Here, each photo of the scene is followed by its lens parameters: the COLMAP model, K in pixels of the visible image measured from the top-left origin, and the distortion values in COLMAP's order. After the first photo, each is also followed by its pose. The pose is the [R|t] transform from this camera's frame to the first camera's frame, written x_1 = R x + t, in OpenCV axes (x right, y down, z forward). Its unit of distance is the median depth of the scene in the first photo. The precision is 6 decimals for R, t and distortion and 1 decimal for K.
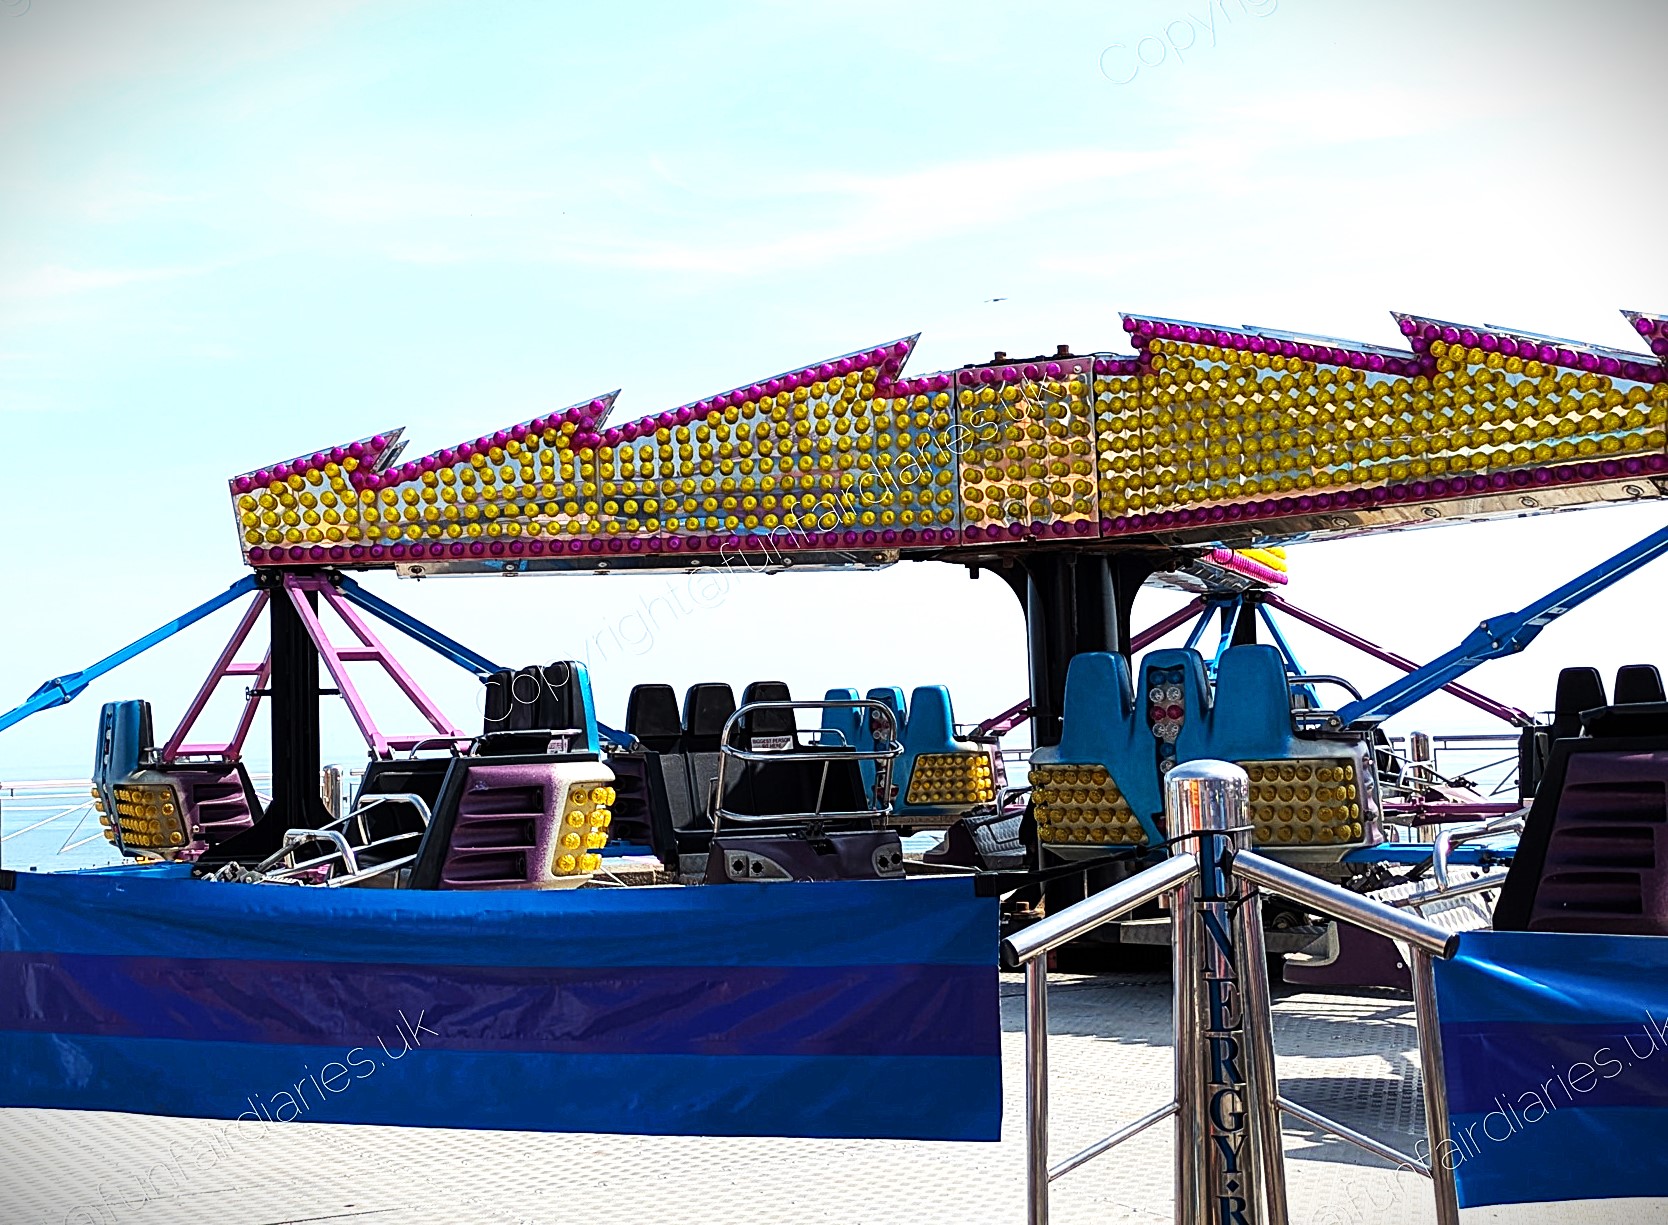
lens RADIAL K [[1366.2, 0, 834.0], [0, 1366.2, 612.5], [0, 0, 1]] dist [0.056530, -0.044370]
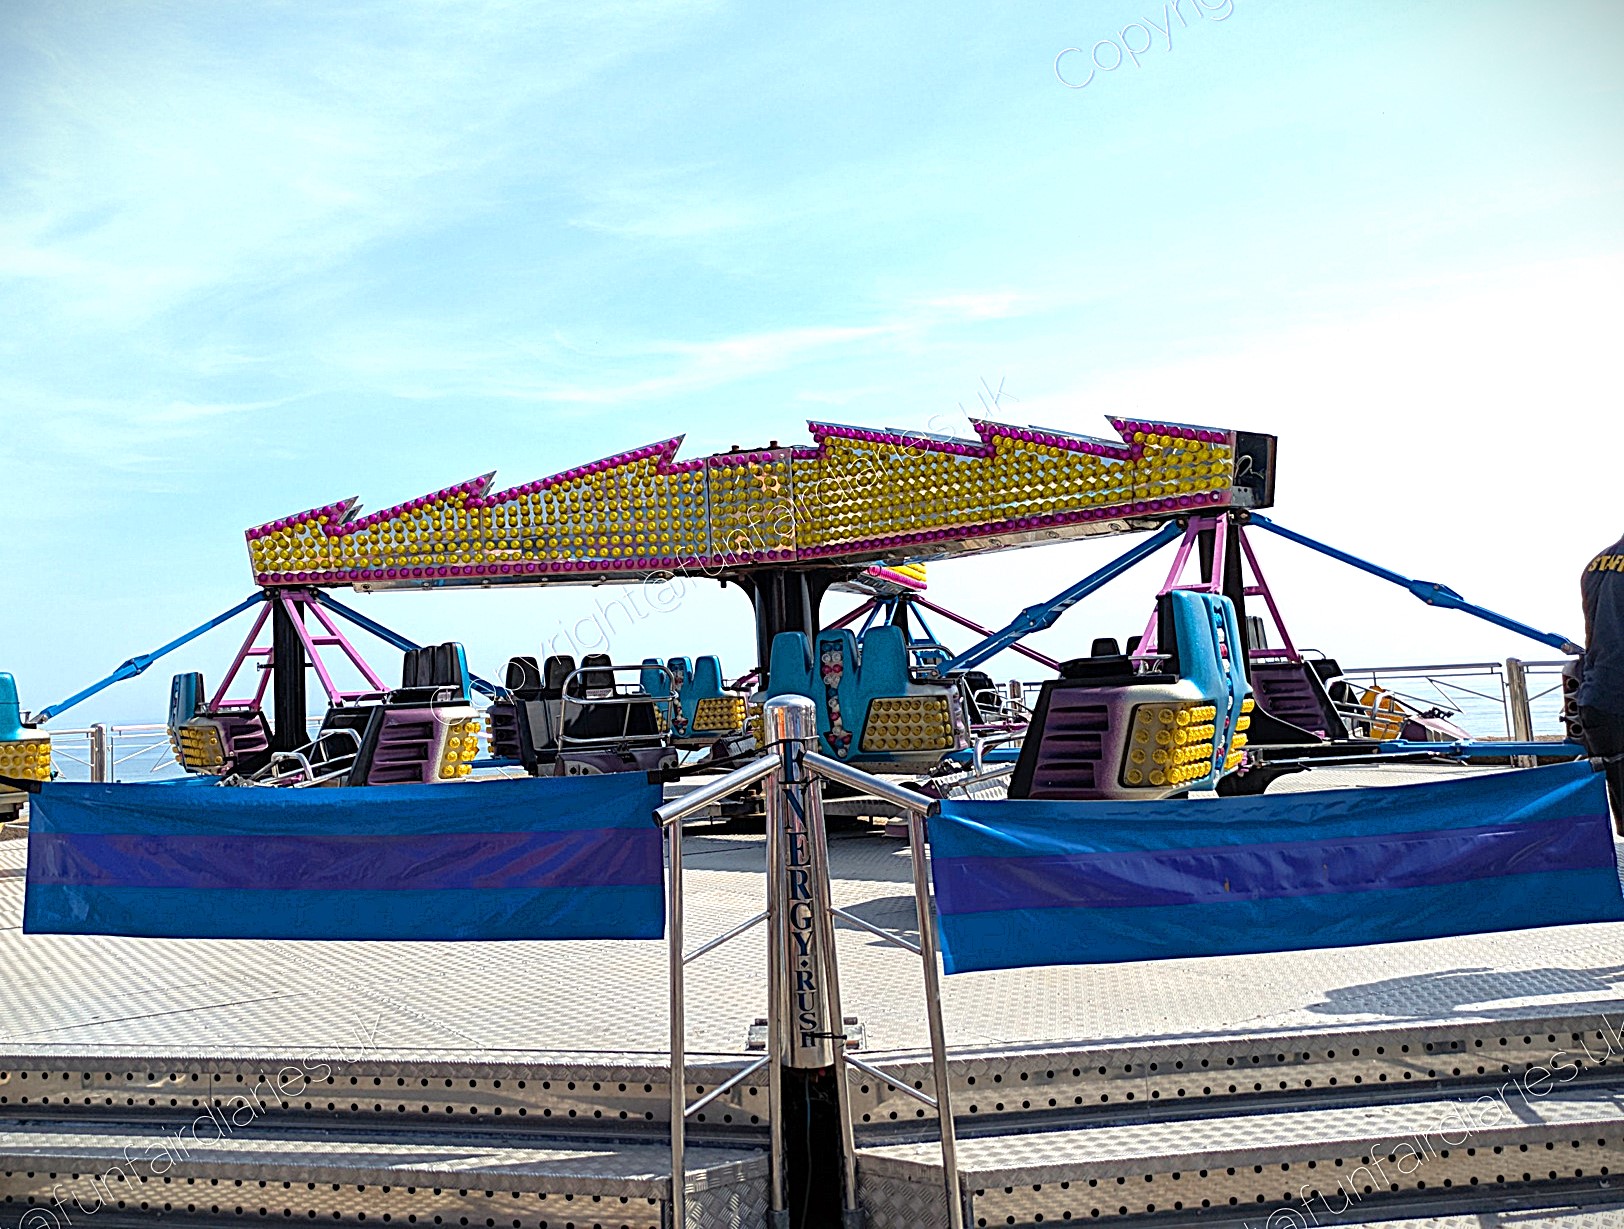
lens RADIAL K [[839.3, 0, 812.0], [0, 839.3, 614.5], [0, 0, 1]] dist [0.050602, -0.017705]
pose [[0.999835, -0.013719, 0.011883, 0.196653], [0.013800, 0.999882, -0.006776, 0.014767], [-0.011789, 0.006938, 0.999906, 0.019603]]
